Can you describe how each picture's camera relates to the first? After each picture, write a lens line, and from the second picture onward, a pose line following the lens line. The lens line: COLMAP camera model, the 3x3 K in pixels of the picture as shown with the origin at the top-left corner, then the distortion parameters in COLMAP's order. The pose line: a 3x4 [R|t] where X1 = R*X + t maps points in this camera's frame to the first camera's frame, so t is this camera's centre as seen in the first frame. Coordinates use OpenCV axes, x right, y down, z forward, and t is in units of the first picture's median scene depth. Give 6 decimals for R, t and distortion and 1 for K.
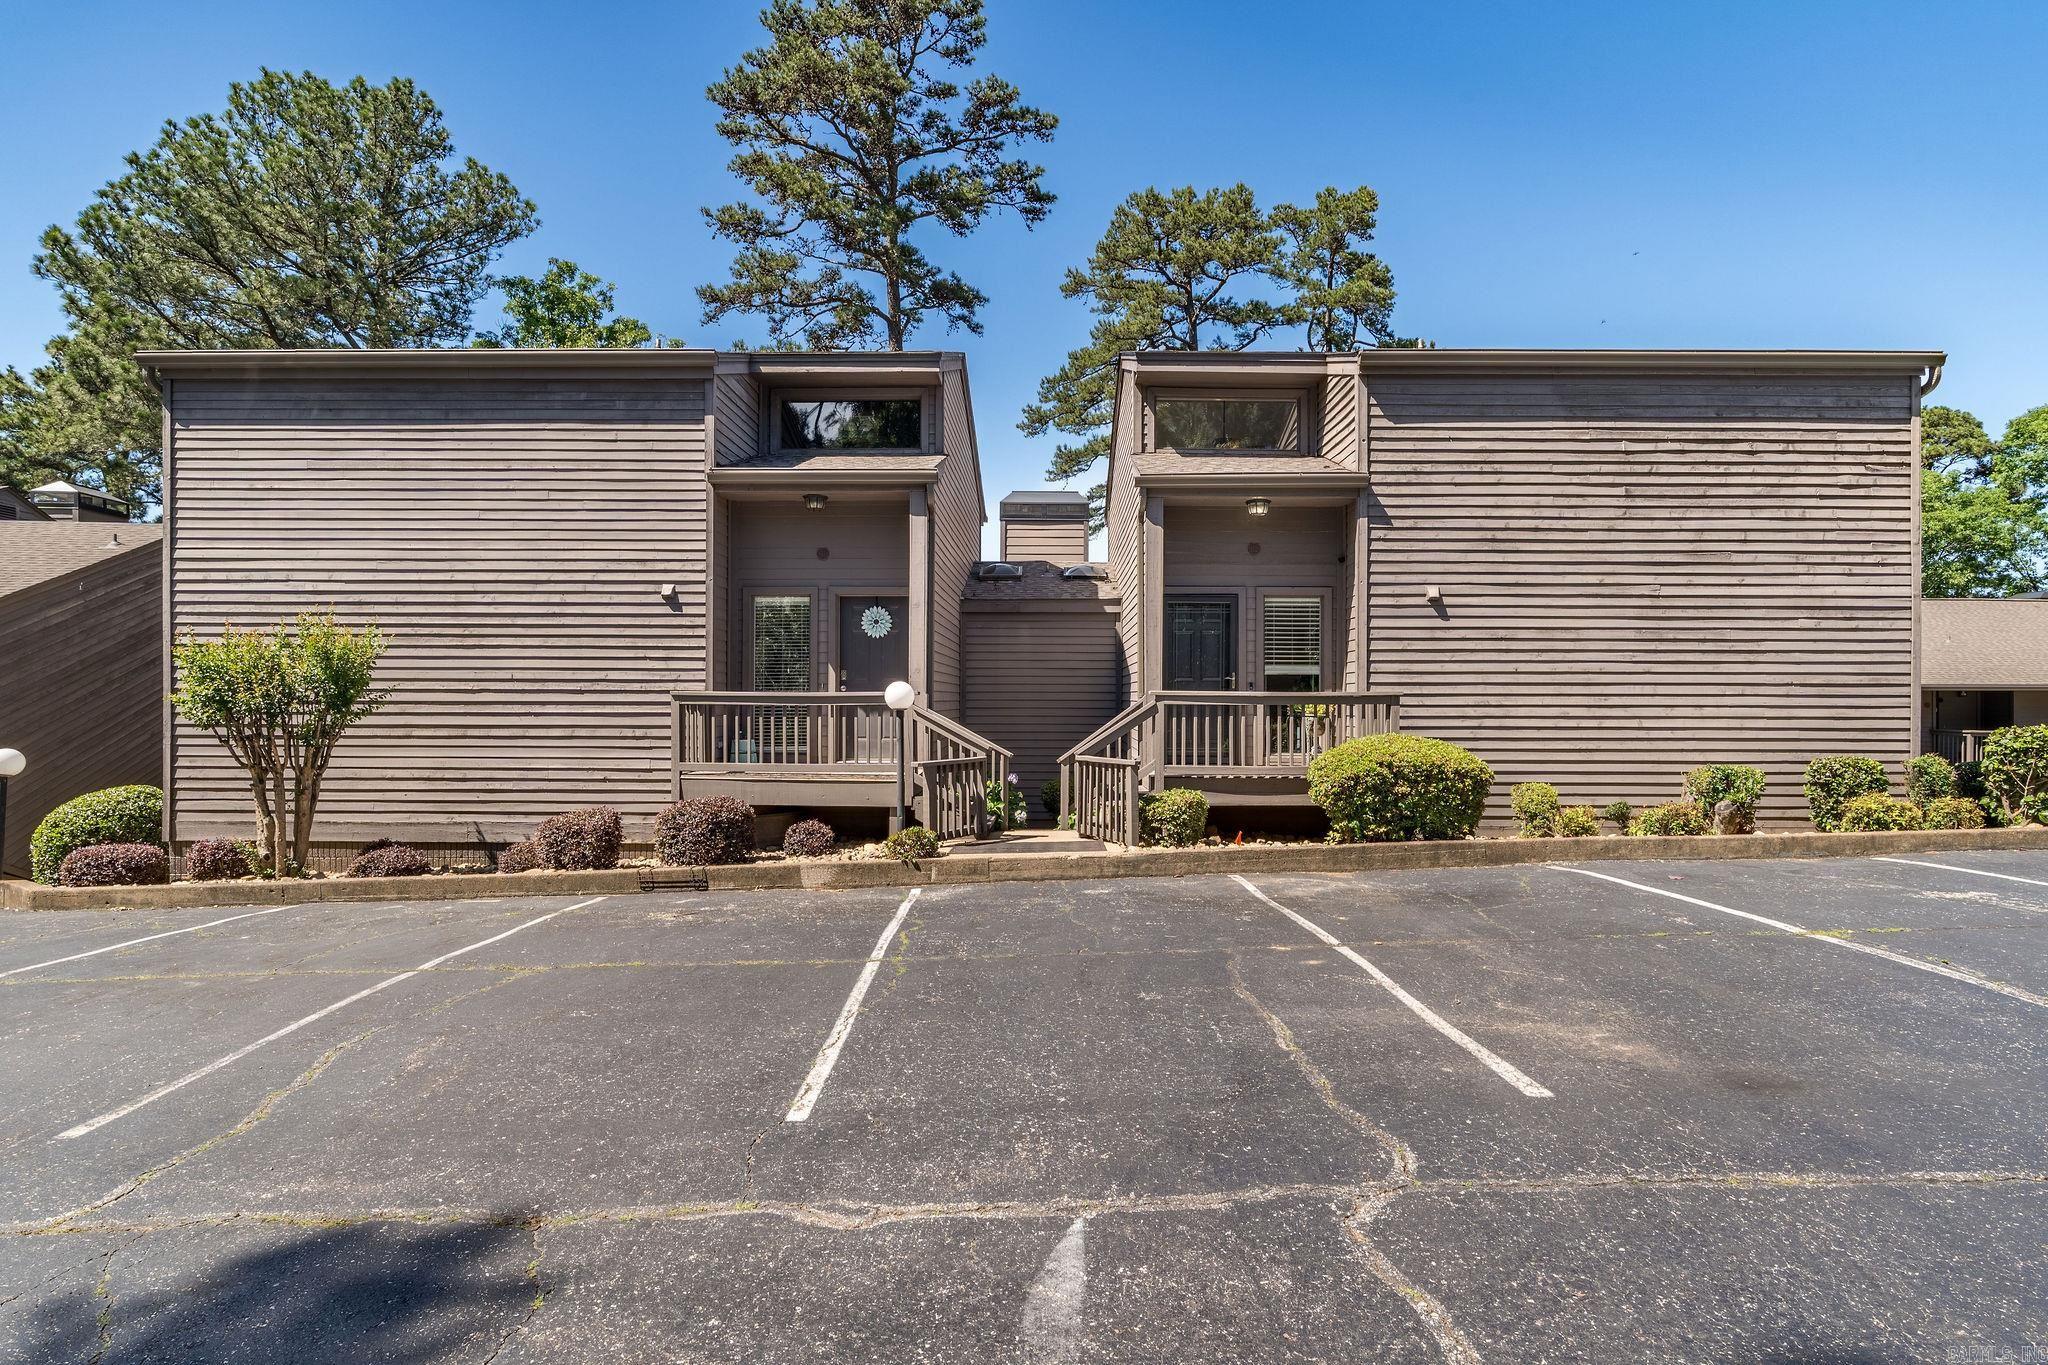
lens RADIAL K [[1047.5, 0, 1030.4], [0, 1047.5, 688.3], [0, 0, 1]] dist [0.002536, -0.000271]
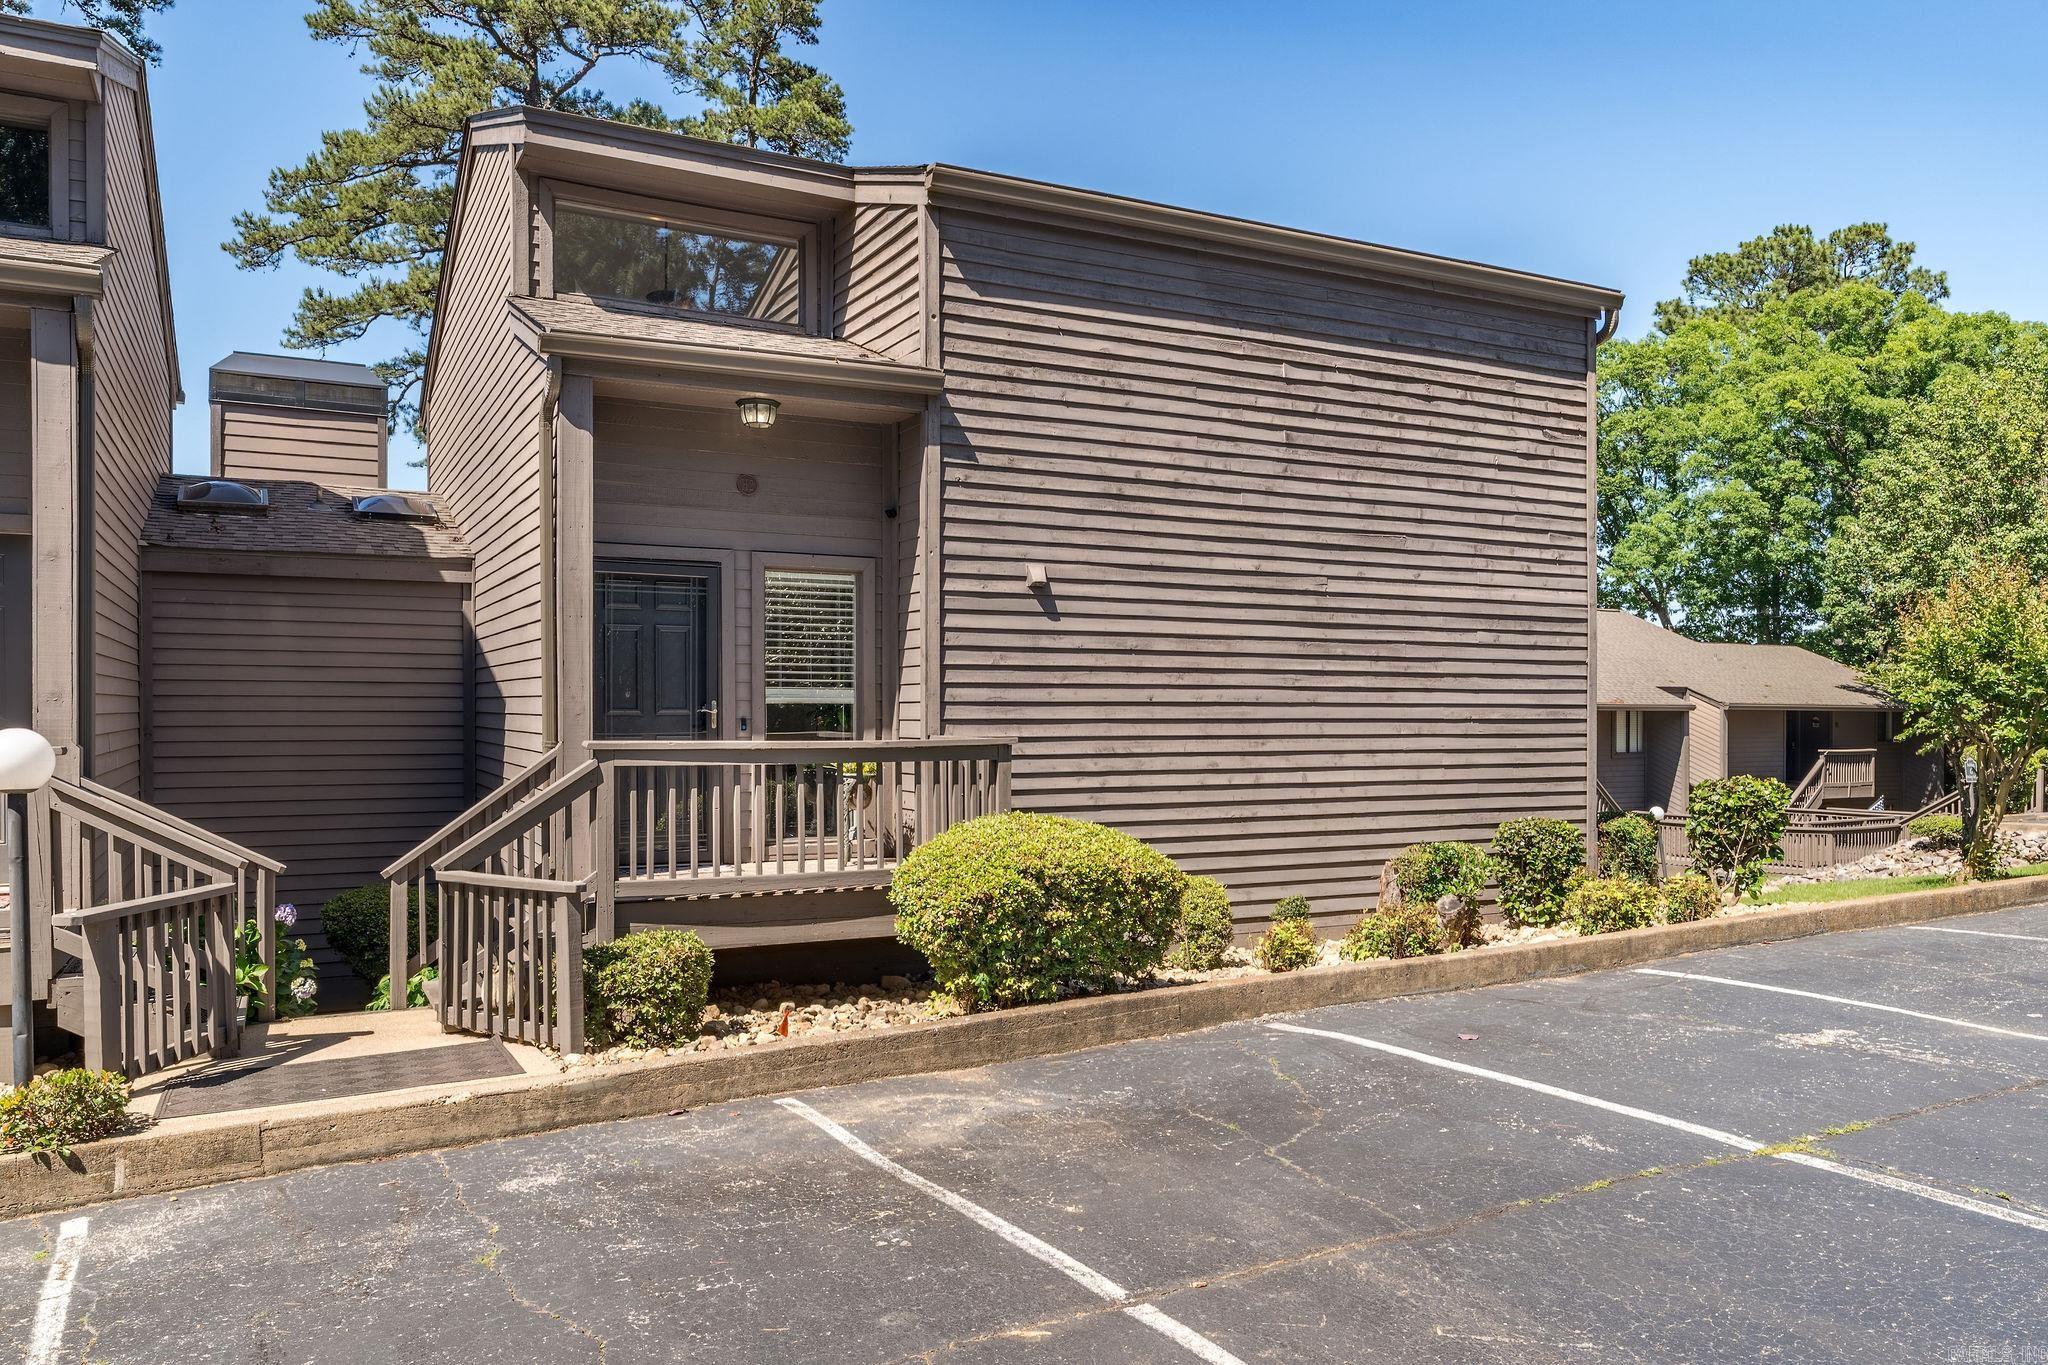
lens RADIAL K [[1479.8, 0, 1009.5], [0, 1479.8, 719.2], [0, 0, 1]] dist [-0.000752, 0.006576]
pose [[0.883665, -0.005239, 0.468090, -0.043214], [-0.004090, 0.999813, 0.018912, -0.022254], [-0.468101, -0.018626, 0.883478, 0.230256]]
